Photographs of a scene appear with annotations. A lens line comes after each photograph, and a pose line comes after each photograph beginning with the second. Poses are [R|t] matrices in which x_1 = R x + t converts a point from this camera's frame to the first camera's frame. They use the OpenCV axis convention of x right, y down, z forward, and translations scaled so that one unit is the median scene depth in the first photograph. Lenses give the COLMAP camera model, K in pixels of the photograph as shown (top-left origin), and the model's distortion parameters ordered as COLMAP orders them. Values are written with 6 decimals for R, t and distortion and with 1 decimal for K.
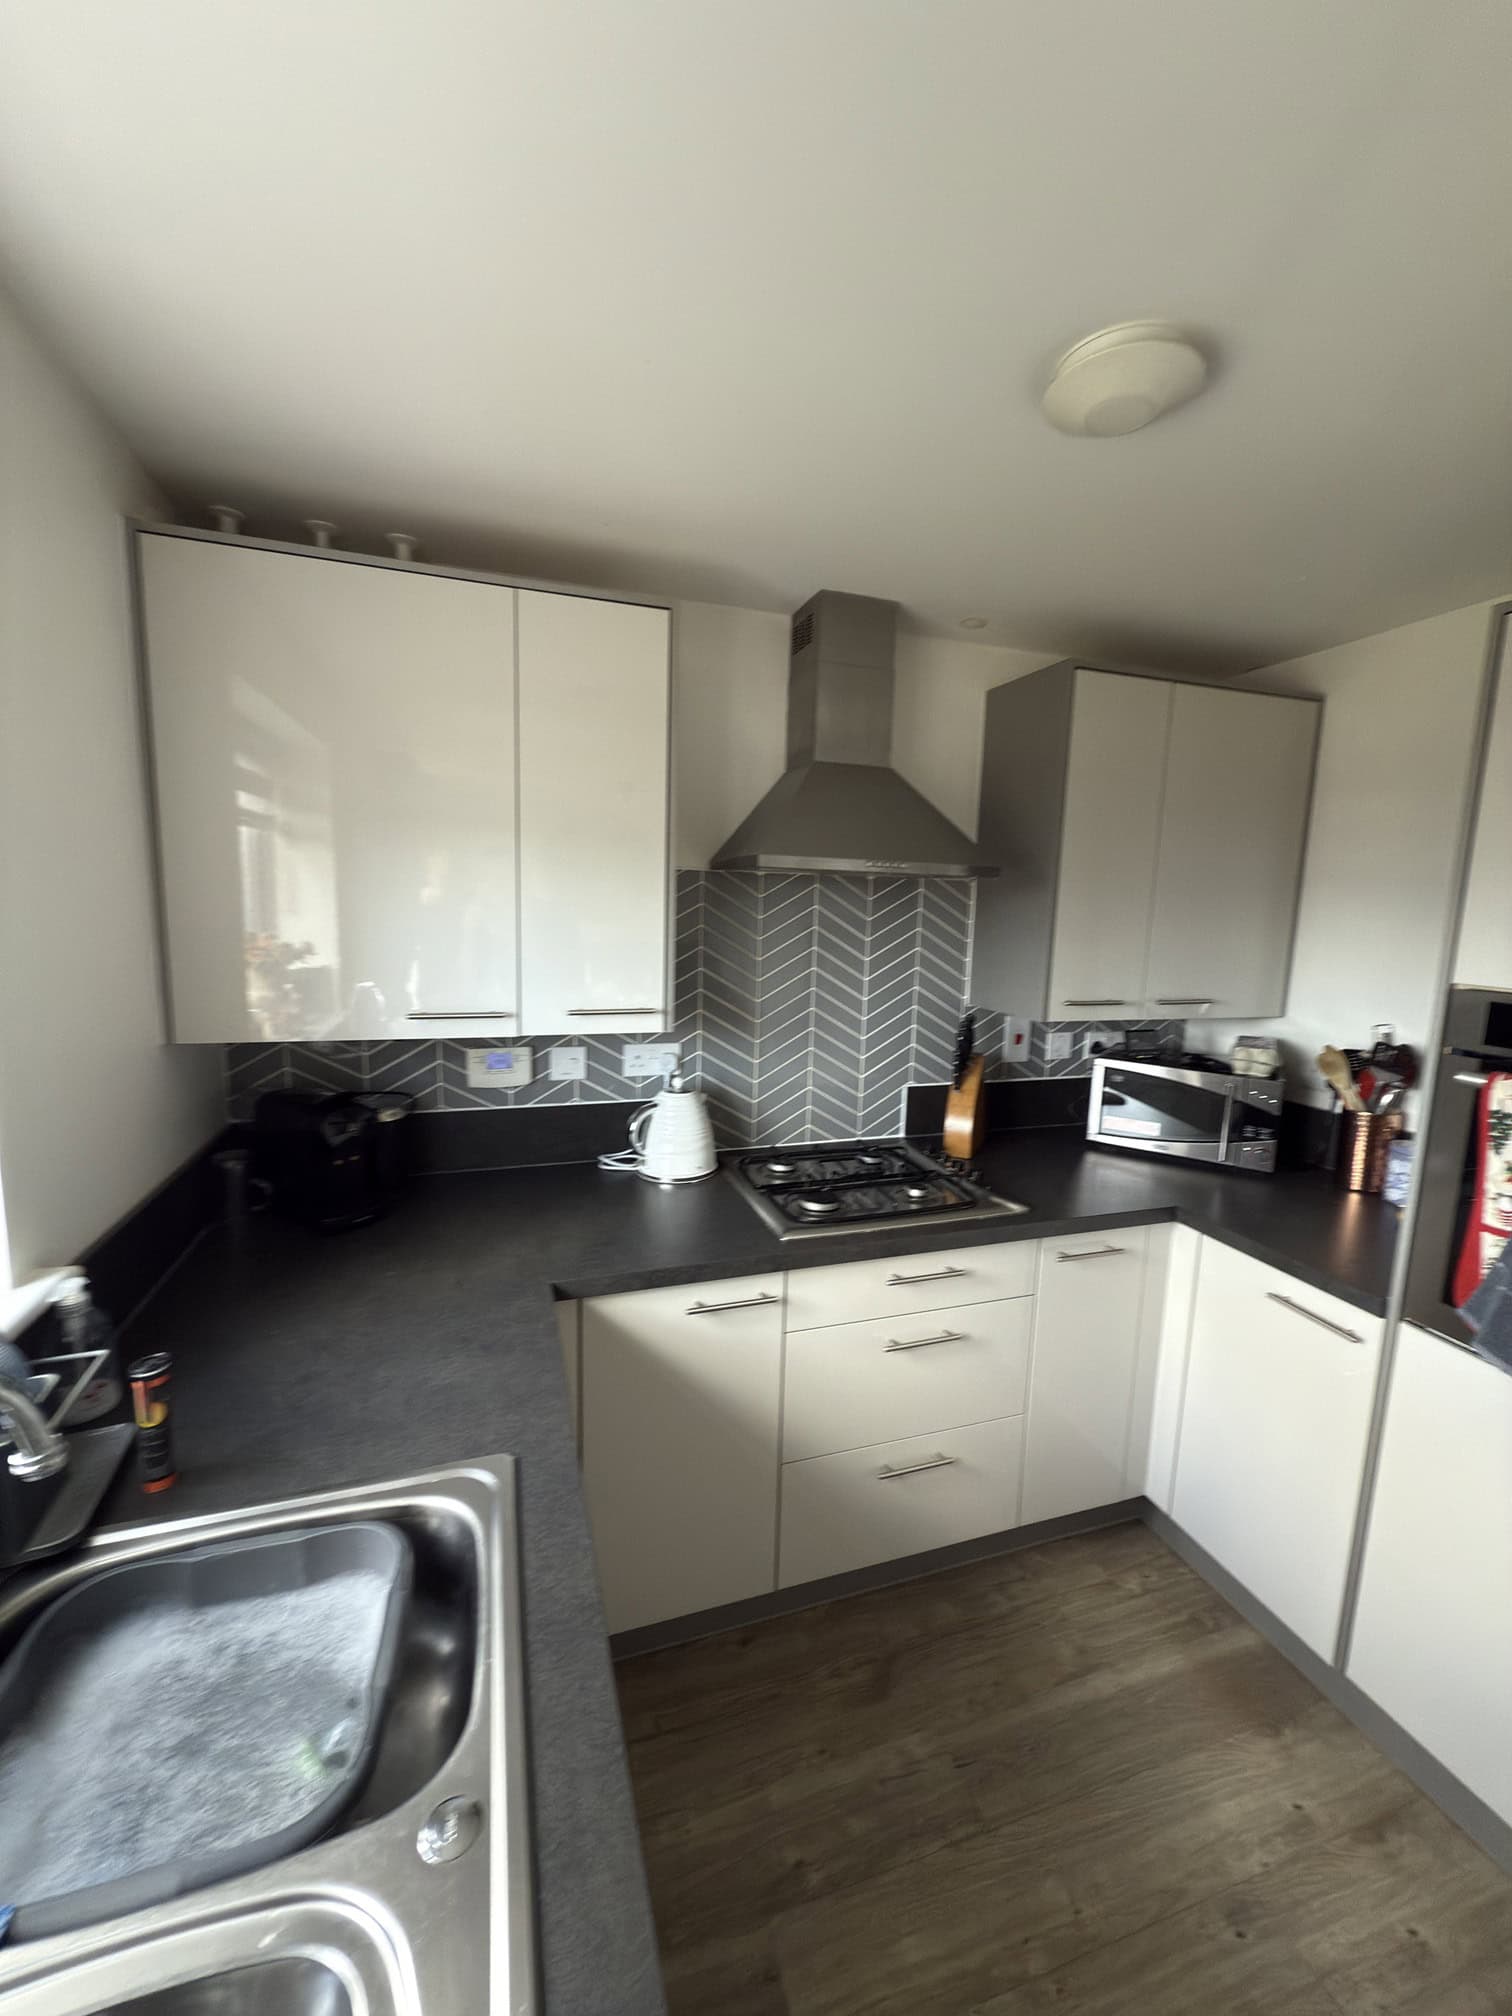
lens RADIAL K [[799.0, 0, 756.4], [0, 799.0, 1007.5], [0, 0, 1]] dist [-0.001098, -0.000070]
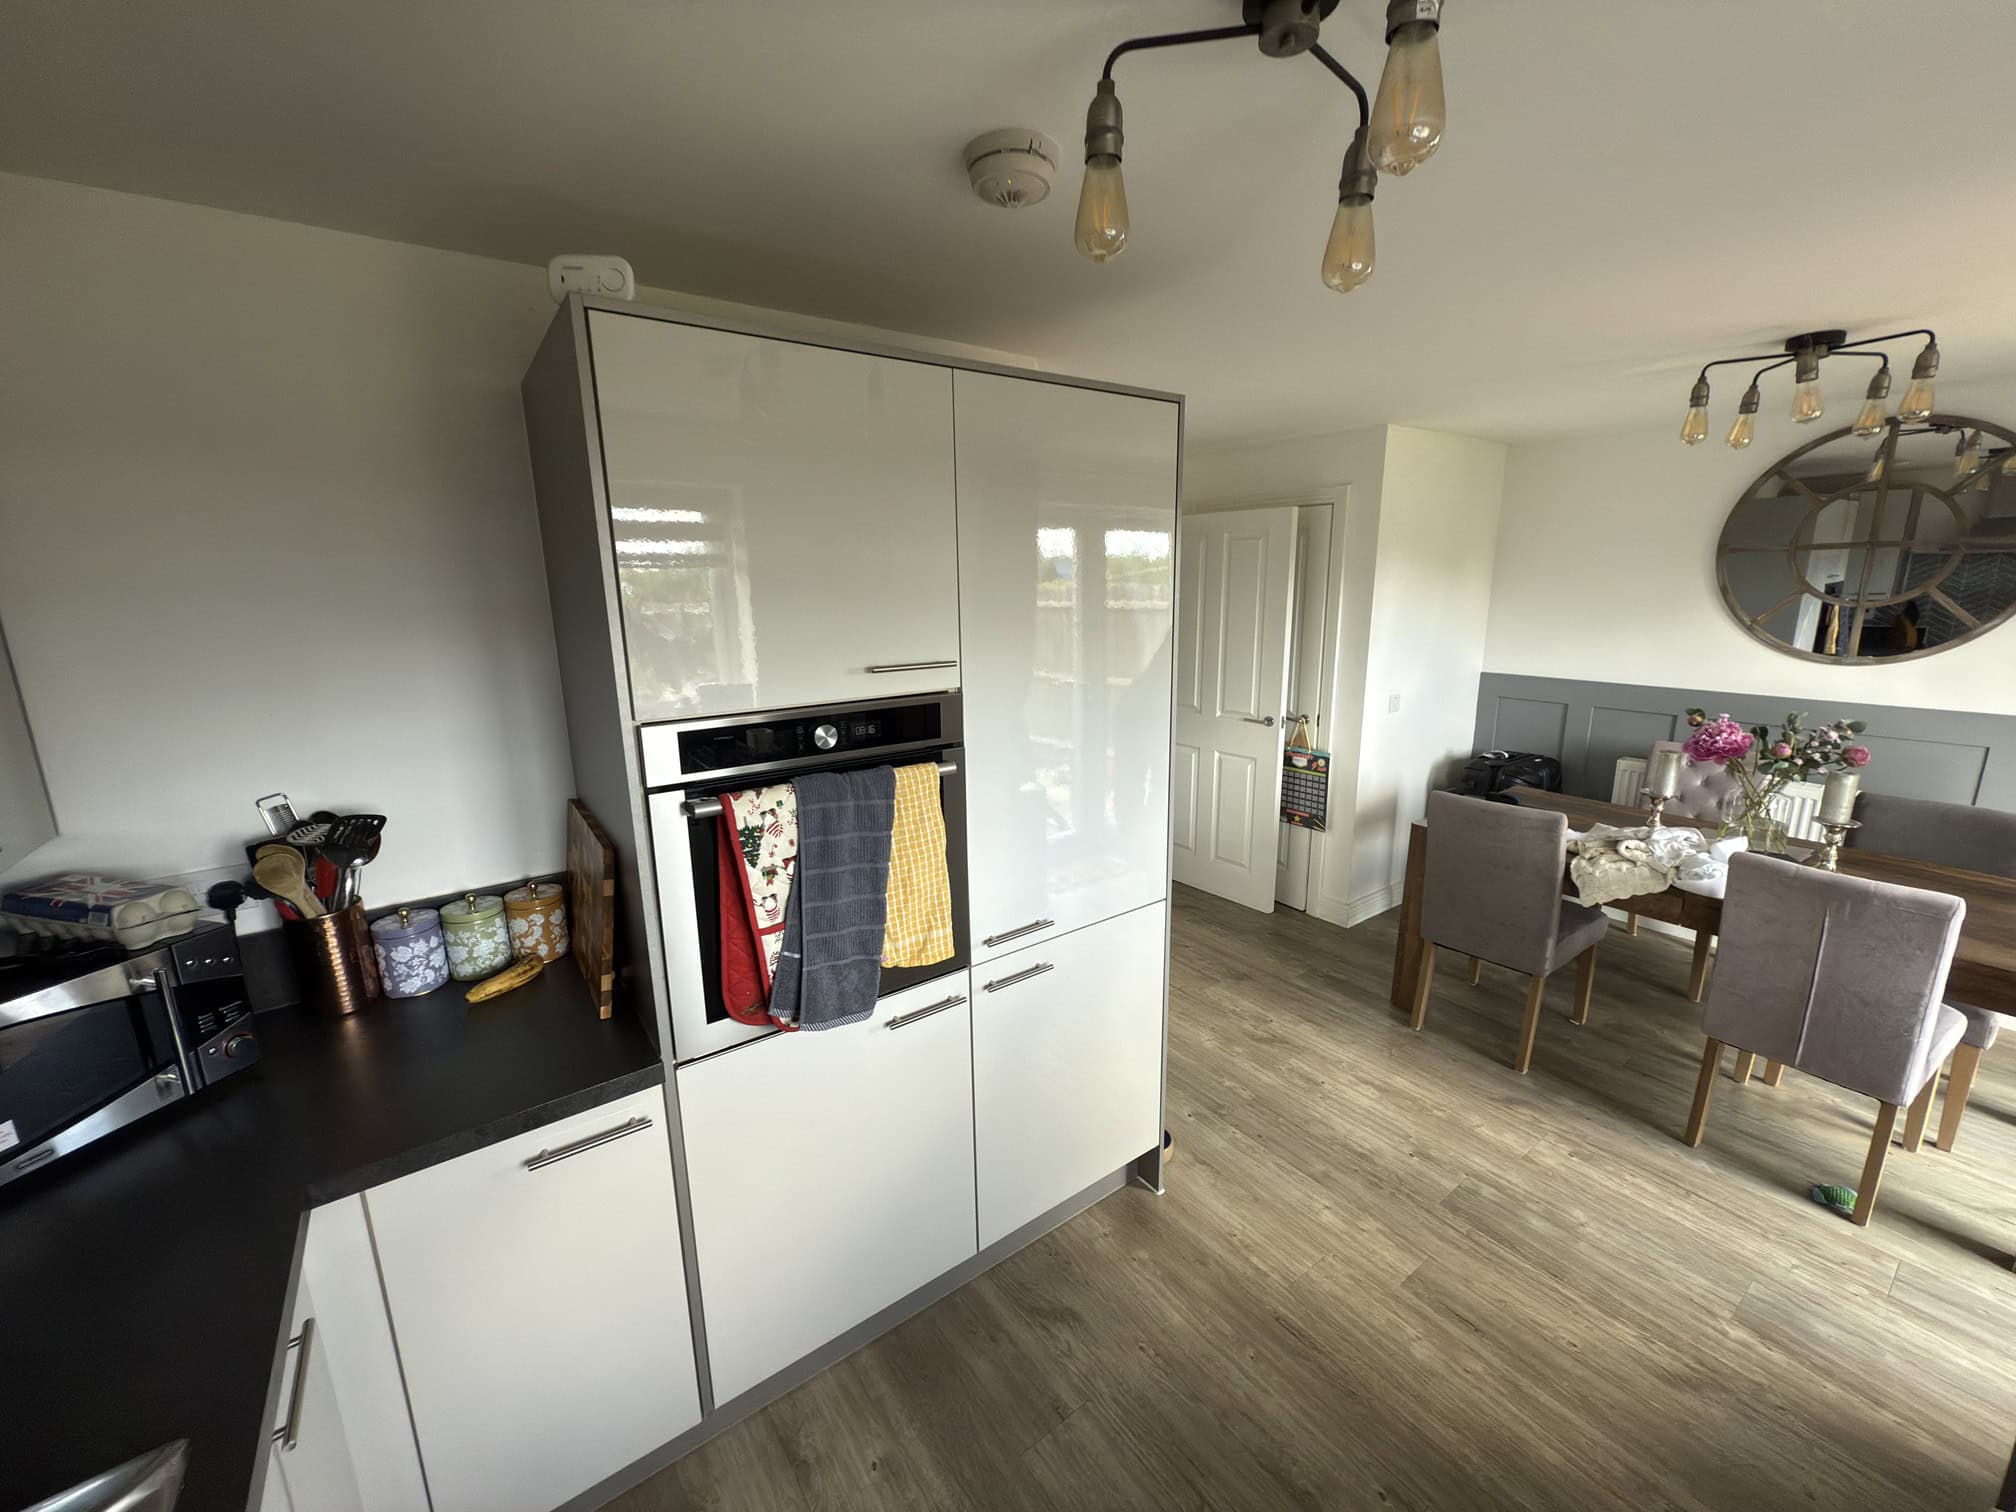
lens RADIAL K [[799.0, 0, 1009.6], [0, 799.0, 754.2], [0, 0, 1]] dist [-0.001098, -0.000070]
pose [[-0.307114, -0.230658, 0.923297, -0.106938], [0.134718, 0.949876, 0.282110, -0.173527], [-0.942089, 0.211025, -0.260647, 0.747628]]
